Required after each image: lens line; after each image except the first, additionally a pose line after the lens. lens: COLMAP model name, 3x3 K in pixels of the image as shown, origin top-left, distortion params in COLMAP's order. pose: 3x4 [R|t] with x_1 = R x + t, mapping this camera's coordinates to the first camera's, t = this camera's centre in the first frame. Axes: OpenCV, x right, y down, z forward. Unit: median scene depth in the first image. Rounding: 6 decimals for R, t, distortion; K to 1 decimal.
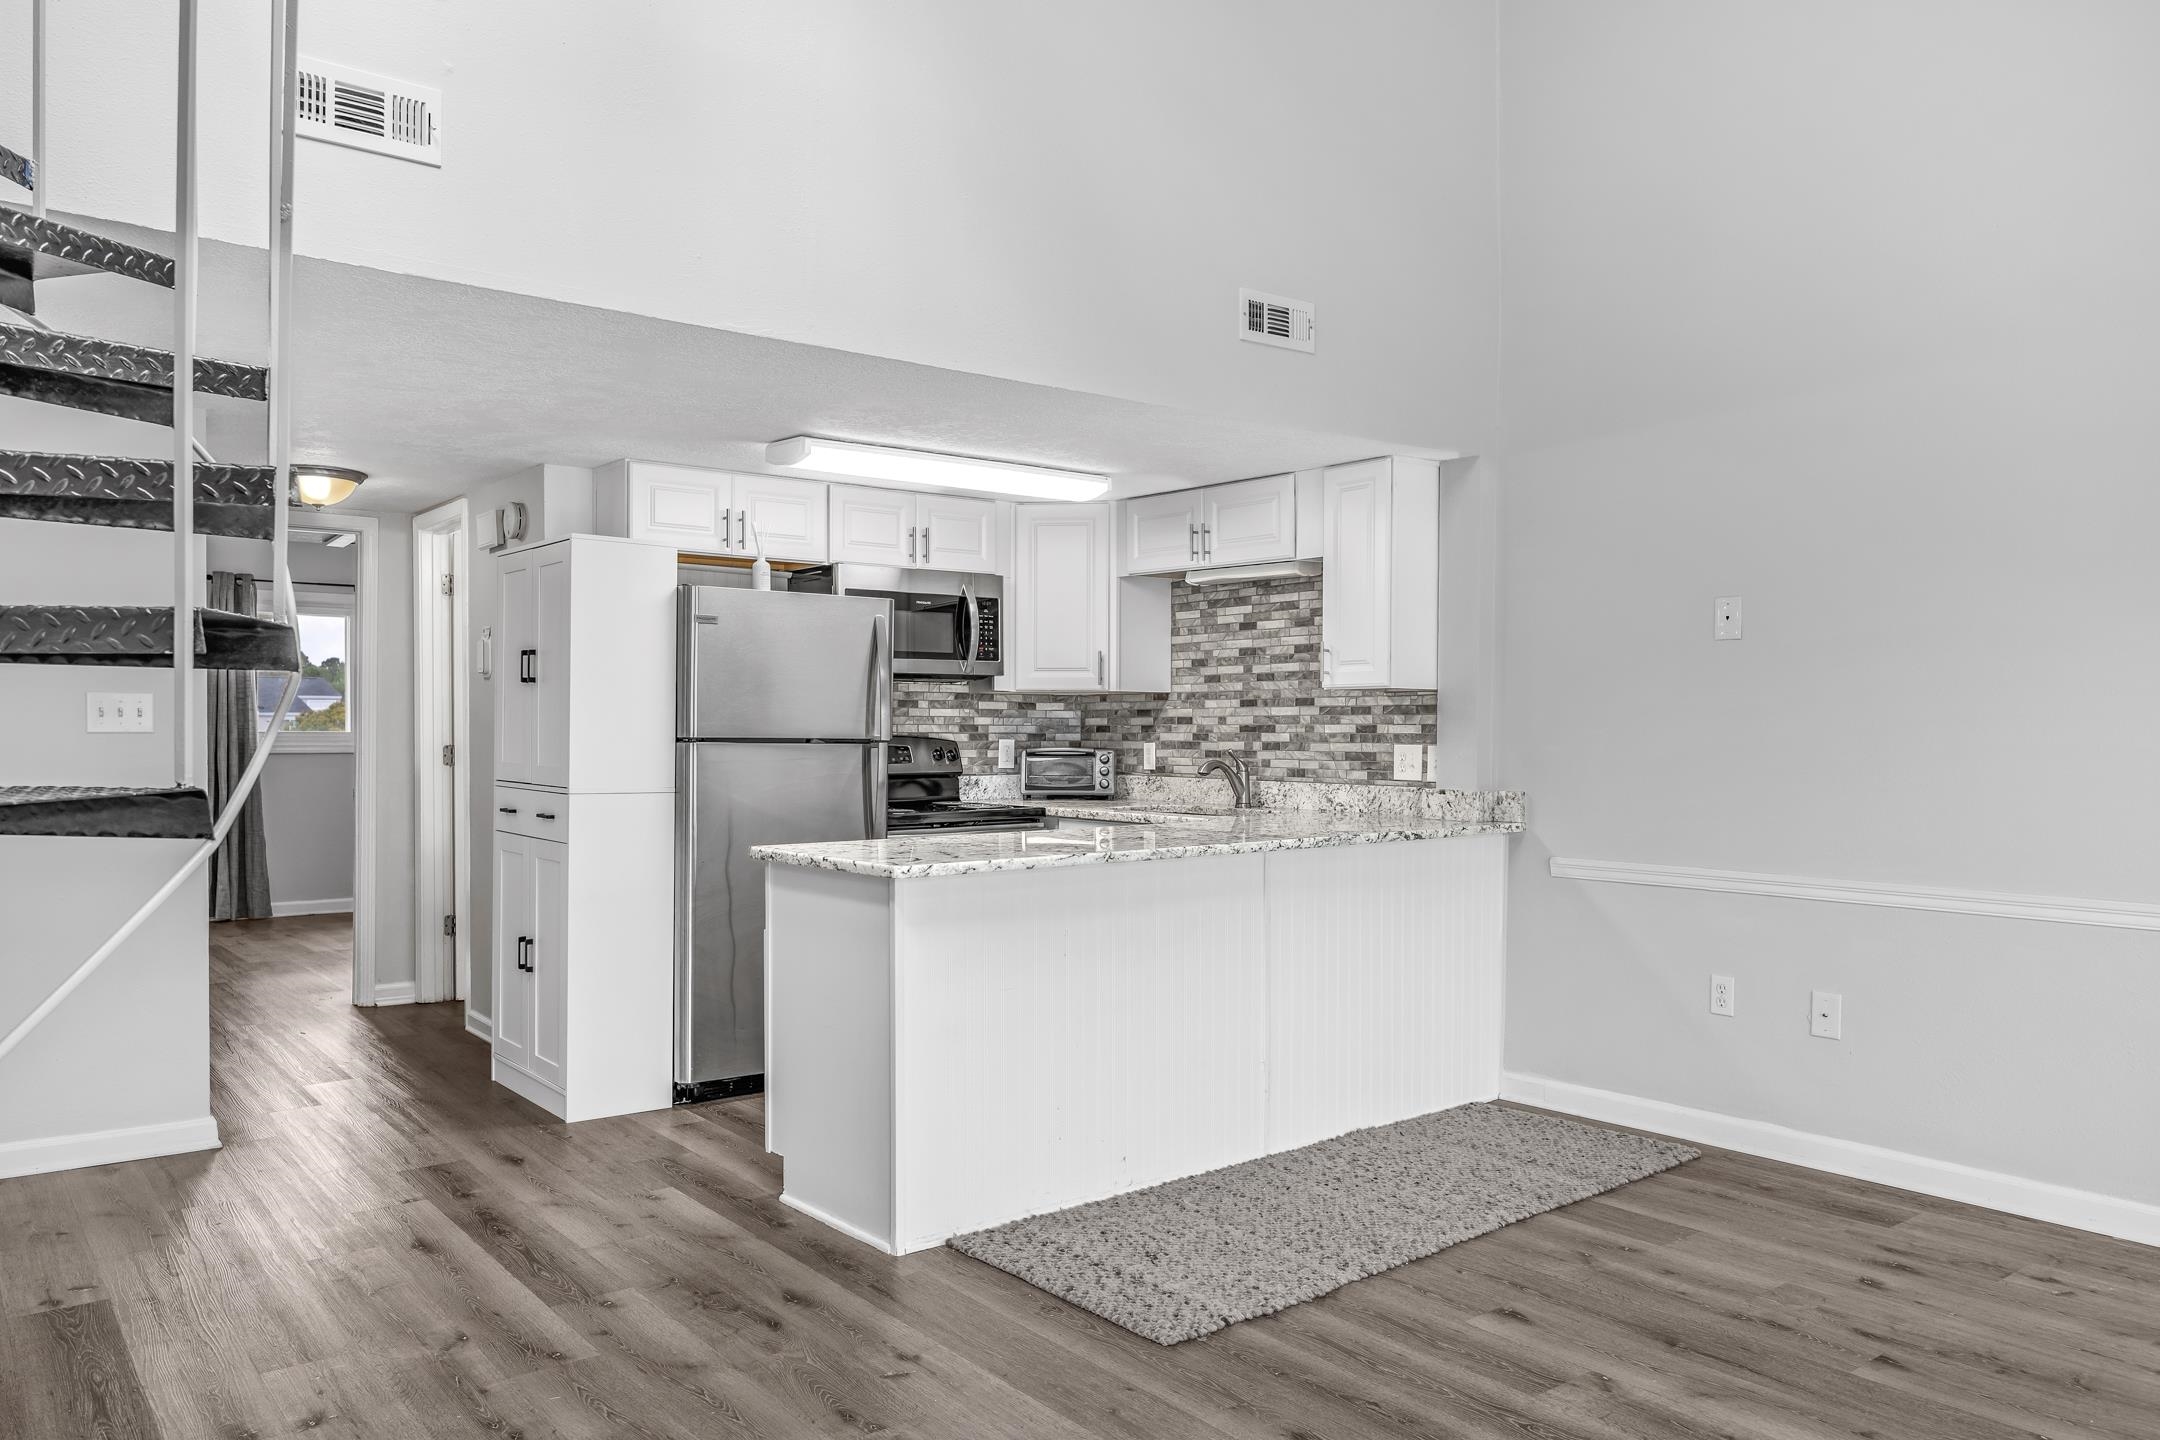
lens RADIAL K [[1518.8, 0, 1085.2], [0, 1518.8, 716.3], [0, 0, 1]] dist [-0.075366, -0.003692]
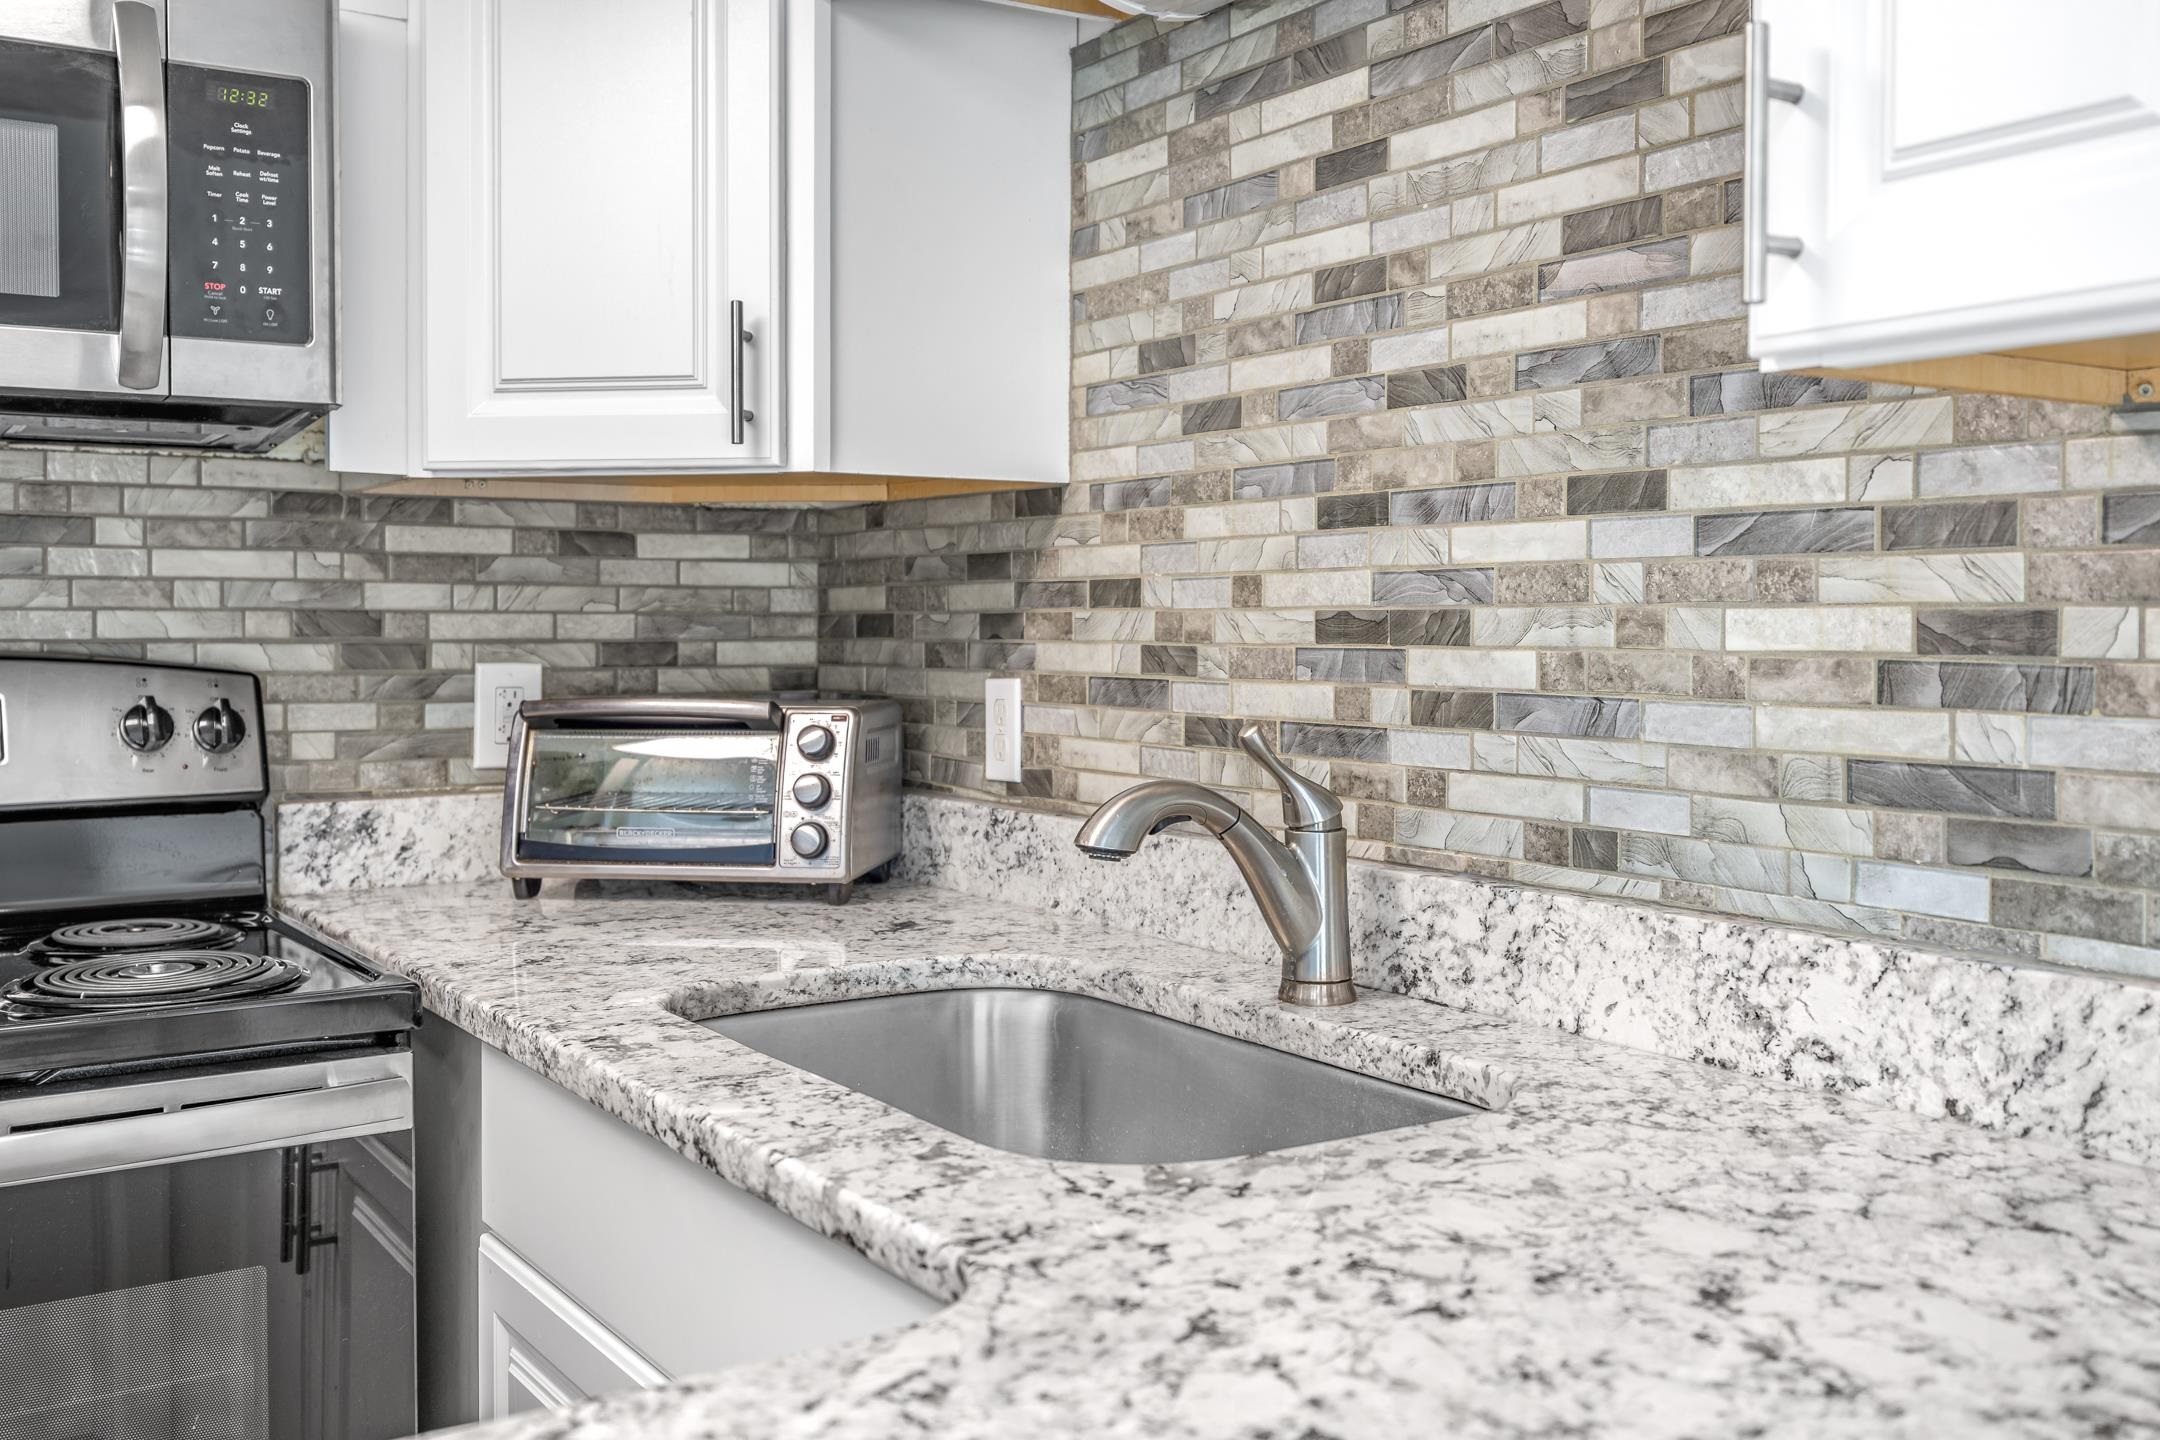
lens RADIAL K [[2096.4, 0, 1073.4], [0, 2096.4, 619.6], [0, 0, 1]] dist [0.008332, 0.000000]
pose [[0.995206, -0.000162, -0.097801, 0.094706], [0.001034, 0.999960, 0.008869, 0.004252], [0.097795, -0.008928, 0.995166, 0.674892]]
